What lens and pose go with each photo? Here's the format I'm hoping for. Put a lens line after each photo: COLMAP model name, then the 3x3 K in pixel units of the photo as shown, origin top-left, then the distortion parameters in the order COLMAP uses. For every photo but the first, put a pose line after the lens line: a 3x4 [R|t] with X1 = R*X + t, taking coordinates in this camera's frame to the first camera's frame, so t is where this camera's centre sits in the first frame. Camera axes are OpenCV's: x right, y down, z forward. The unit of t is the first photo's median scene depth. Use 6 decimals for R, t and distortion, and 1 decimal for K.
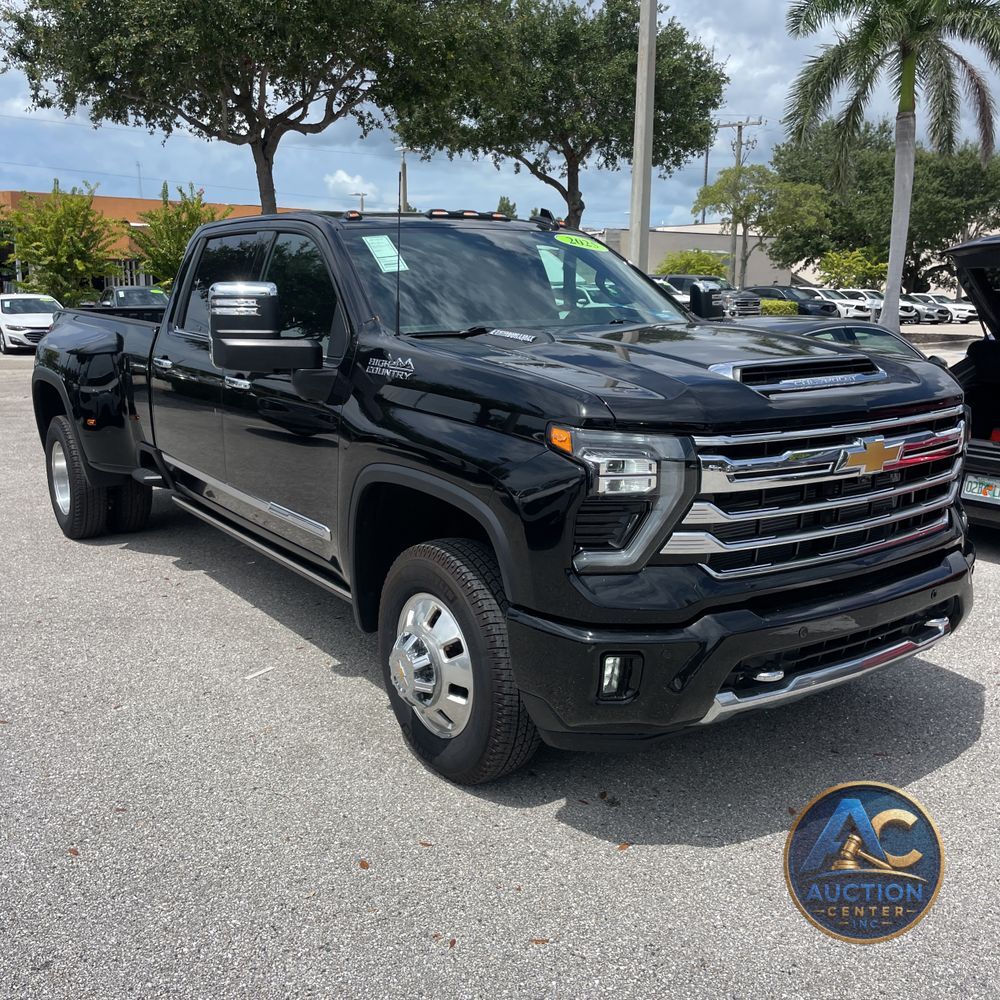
lens RADIAL K [[1011.4, 0, 509.5], [0, 1011.4, 502.8], [0, 0, 1]] dist [0.077917, -0.106614]
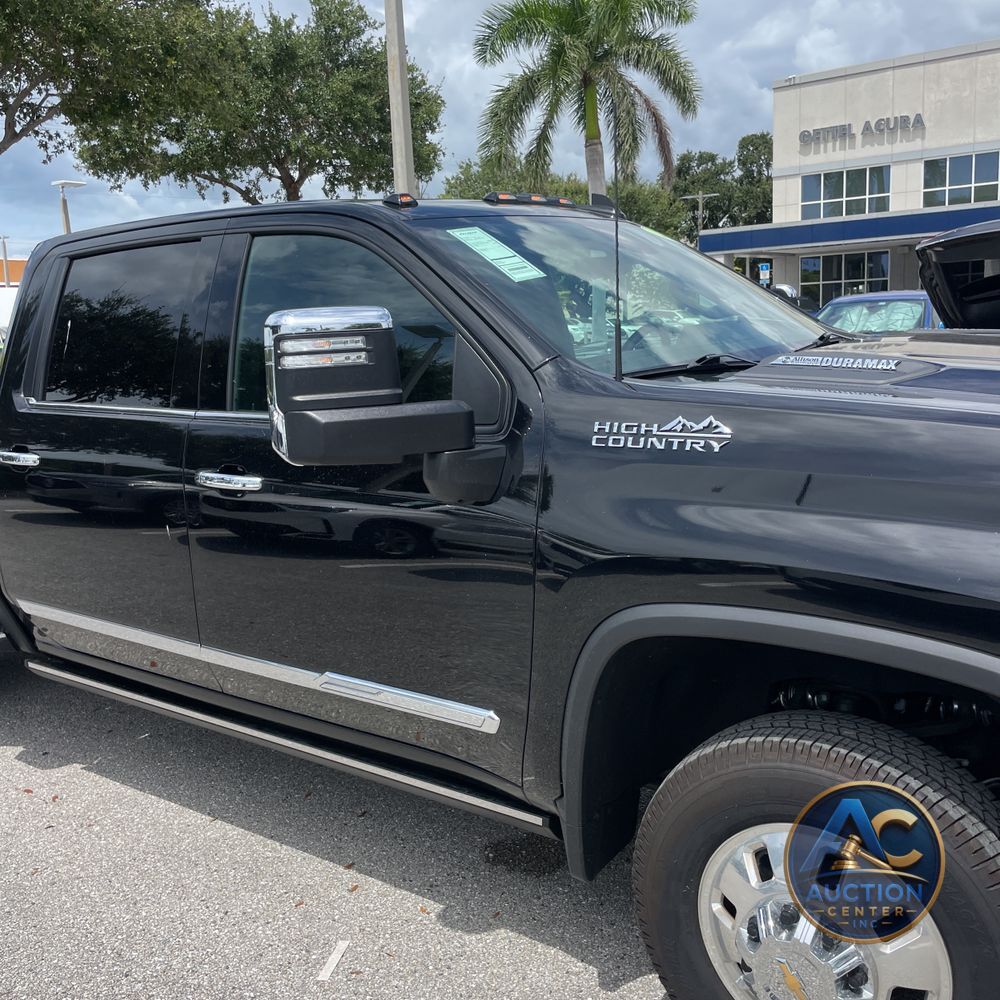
lens RADIAL K [[1011.4, 0, 509.5], [0, 1011.4, 502.8], [0, 0, 1]] dist [0.077917, -0.106614]
pose [[0.946838, -0.113135, 0.301162, -0.061154], [0.123137, 0.992286, -0.014372, -0.015950], [-0.297213, 0.050692, 0.953465, 0.078558]]
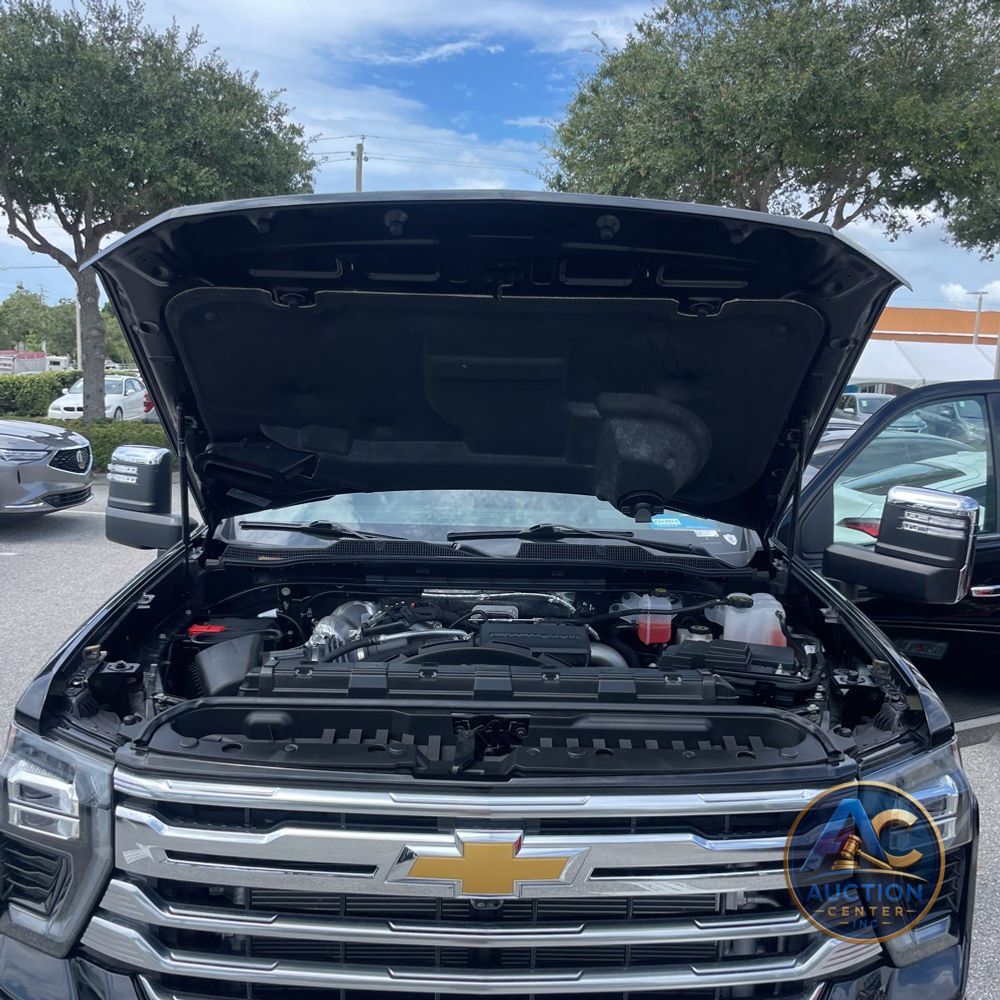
lens RADIAL K [[1011.4, 0, 509.5], [0, 1011.4, 502.8], [0, 0, 1]] dist [0.077917, -0.106614]
pose [[0.826605, 0.096072, -0.554522, 0.092205], [-0.146407, 0.988105, -0.047052, -0.030437], [0.543406, 0.120080, 0.830838, 0.075324]]
